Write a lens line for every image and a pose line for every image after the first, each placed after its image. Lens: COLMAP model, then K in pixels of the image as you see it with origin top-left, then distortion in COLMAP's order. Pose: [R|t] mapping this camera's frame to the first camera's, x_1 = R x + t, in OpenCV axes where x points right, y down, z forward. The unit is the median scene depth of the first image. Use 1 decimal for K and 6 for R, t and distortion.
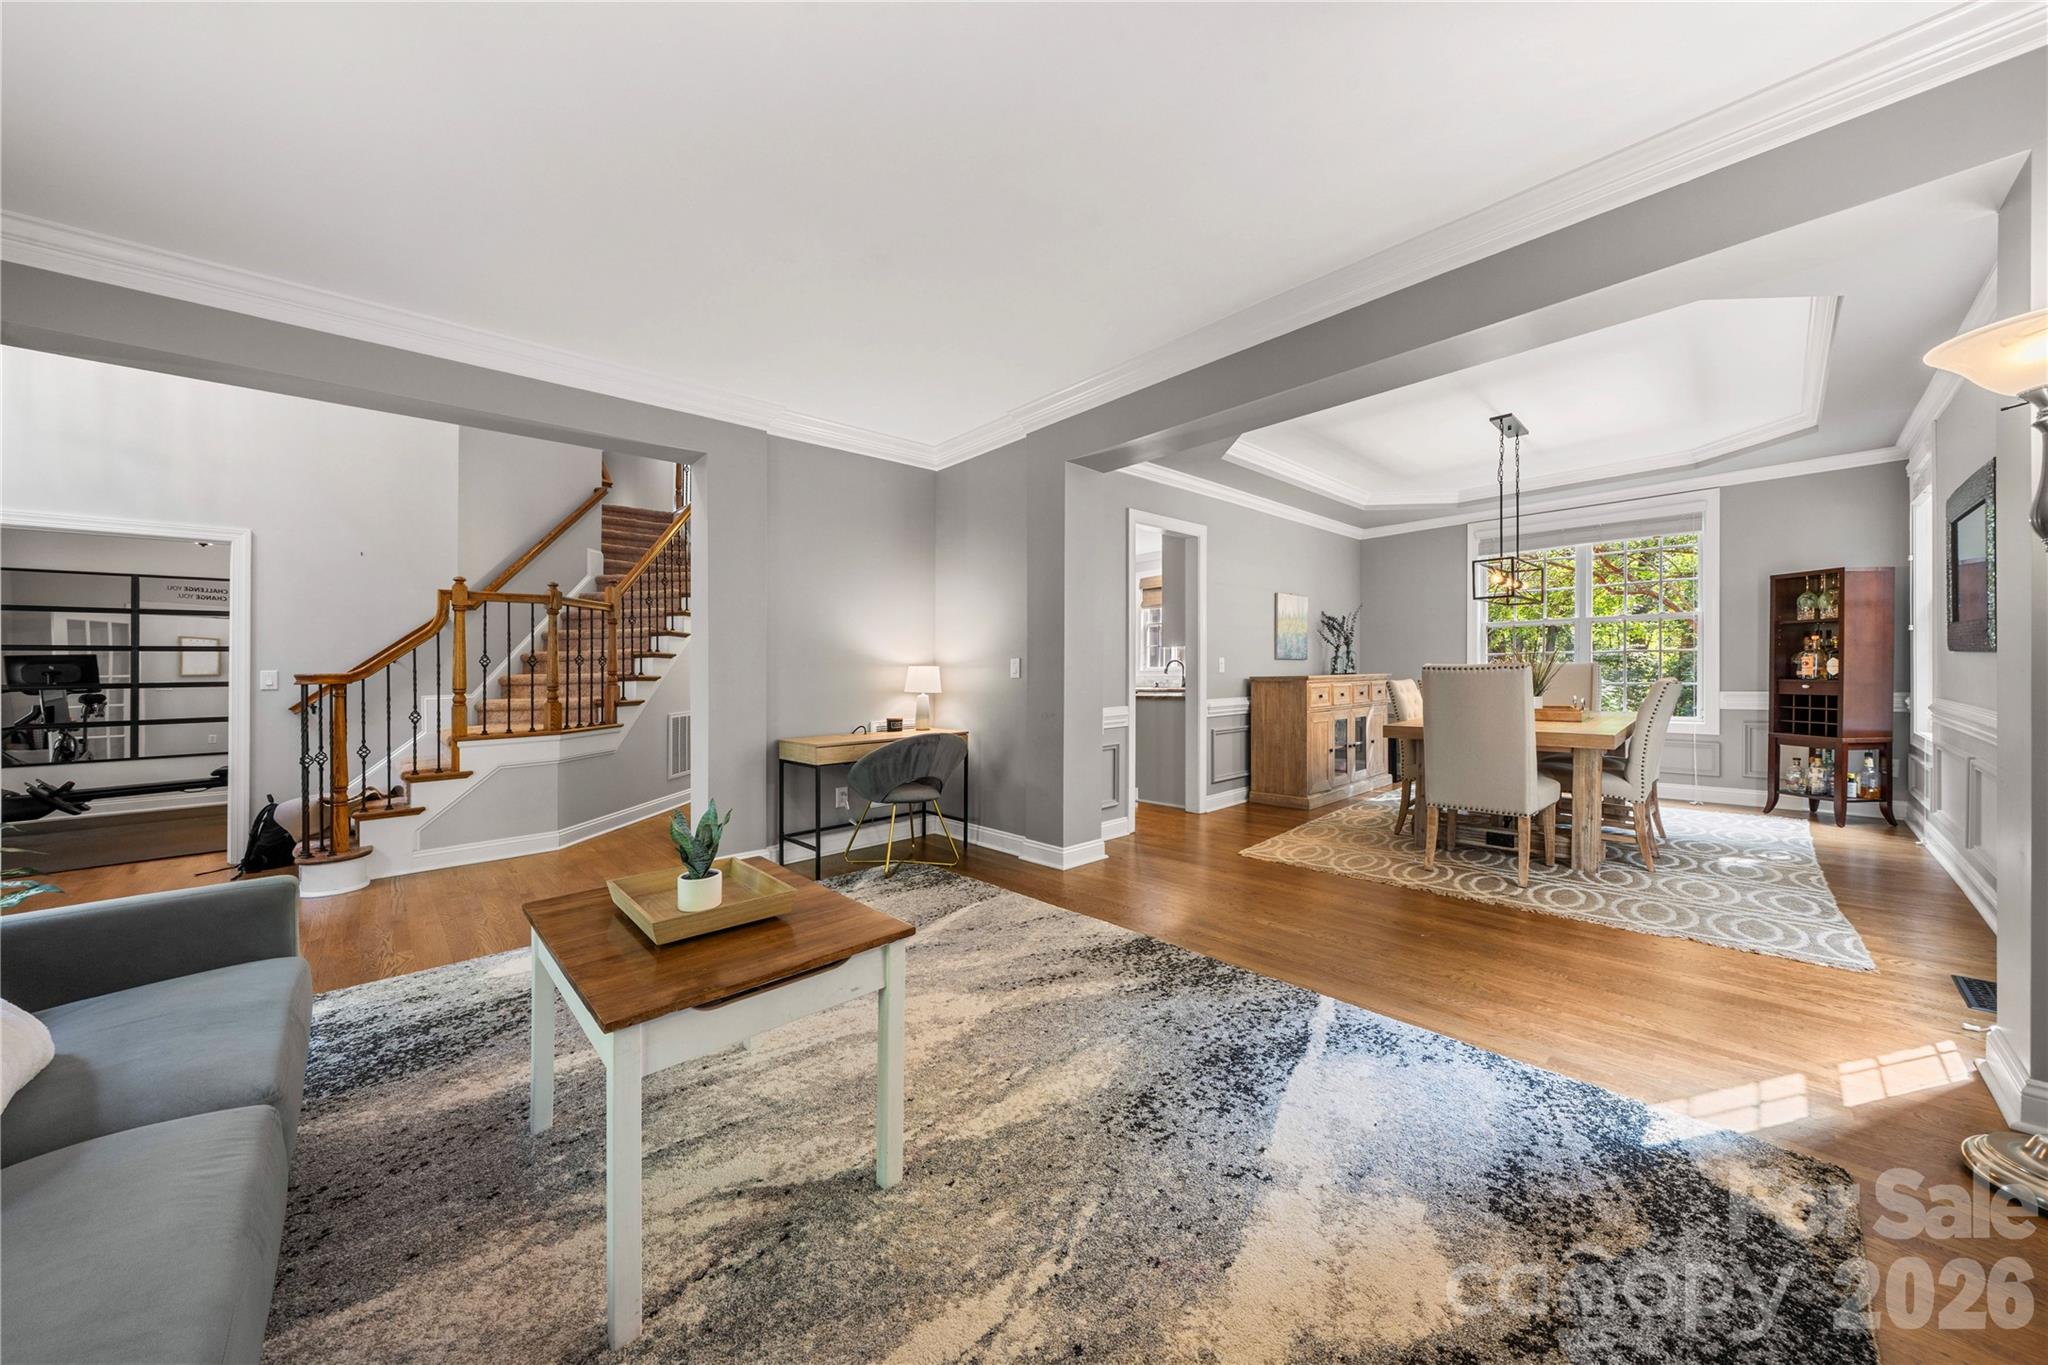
lens RADIAL K [[705.0, 0, 1014.8], [0, 705.0, 669.1], [0, 0, 1]] dist [0.000780, 0.000038]
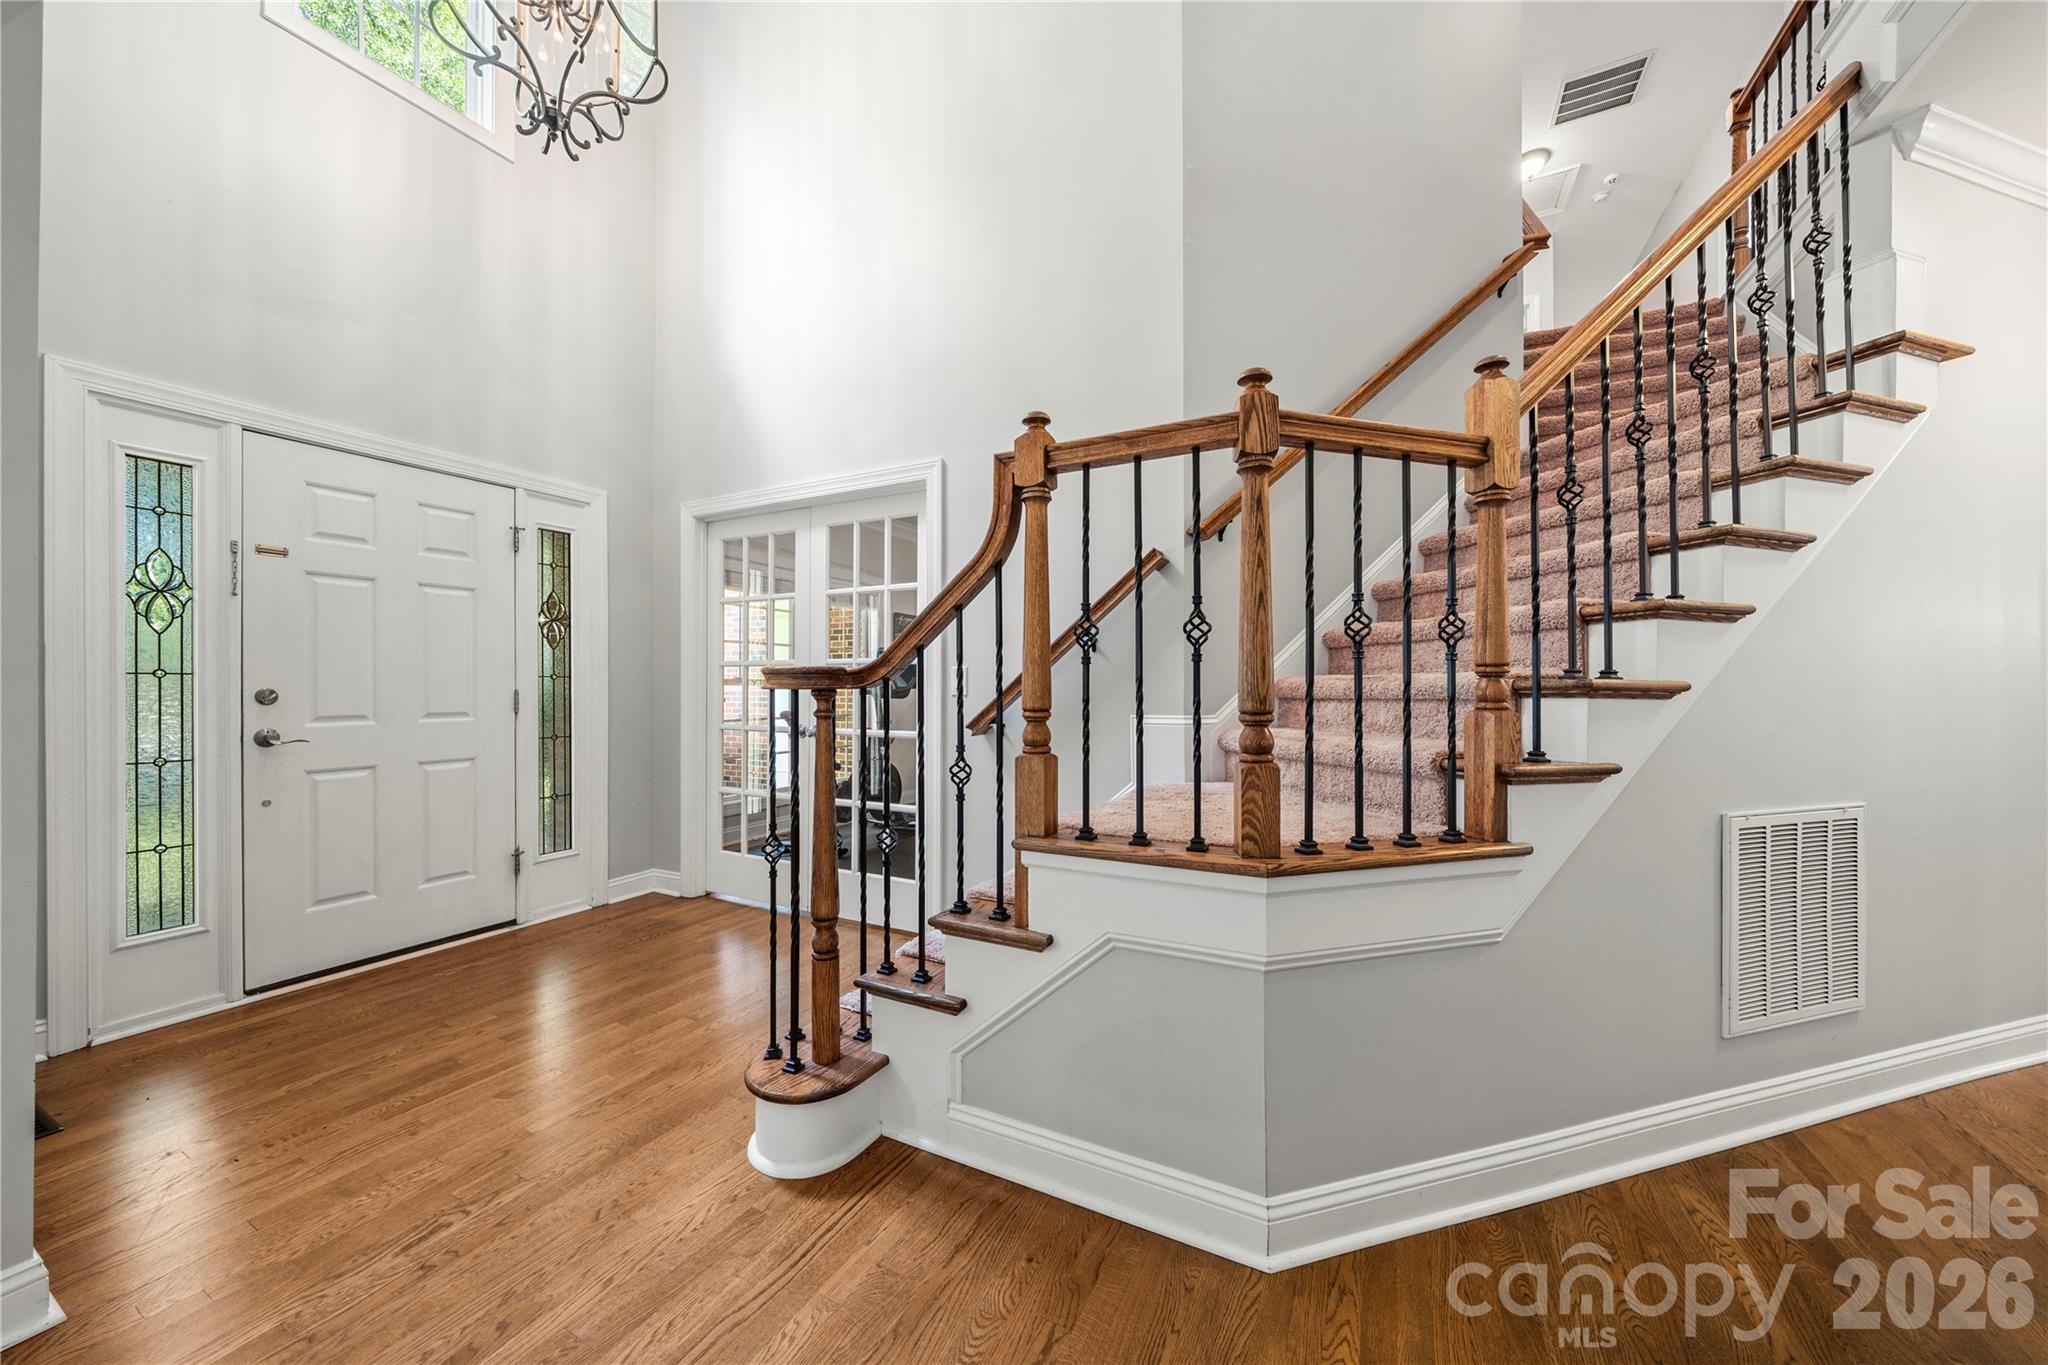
lens RADIAL K [[705.0, 0, 1014.8], [0, 705.0, 669.1], [0, 0, 1]] dist [0.000780, 0.000038]
pose [[0.340225, -0.002429, -0.940341, -0.359045], [-0.000623, 0.999996, -0.002809, 0.006009], [0.940344, 0.001542, 0.340222, 0.709344]]
